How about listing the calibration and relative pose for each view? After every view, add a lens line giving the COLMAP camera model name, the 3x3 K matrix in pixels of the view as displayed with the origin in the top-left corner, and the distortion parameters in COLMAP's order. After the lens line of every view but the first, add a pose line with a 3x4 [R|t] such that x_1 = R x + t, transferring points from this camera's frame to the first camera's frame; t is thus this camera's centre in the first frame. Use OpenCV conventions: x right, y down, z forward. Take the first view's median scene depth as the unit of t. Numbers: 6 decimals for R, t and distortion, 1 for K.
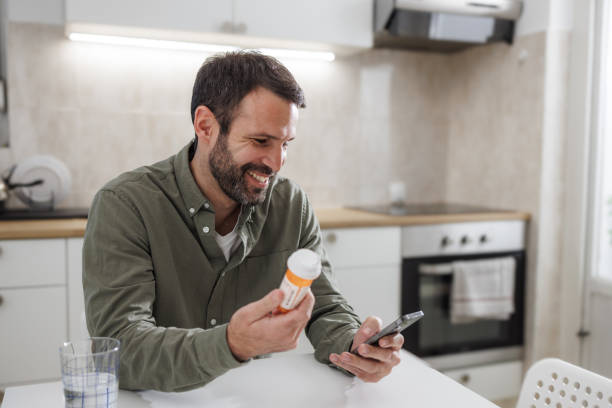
lens RADIAL K [[625.6, 0, 306.0], [0, 625.6, 204.0], [0, 0, 1]] dist [0.000551, -0.007687]
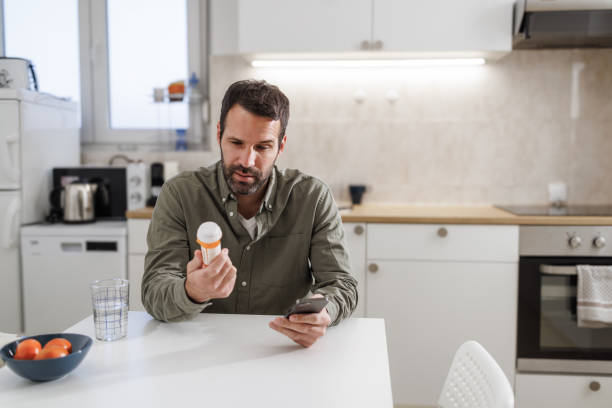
lens RADIAL K [[607.7, 0, 306.0], [0, 607.7, 204.0], [0, 0, 1]] dist [0.010196, -0.021499]
pose [[0.890920, 0.033504, -0.452923, 0.582541], [-0.030964, 0.999436, 0.013024, -0.002334], [0.453104, 0.002421, 0.891455, -0.098397]]
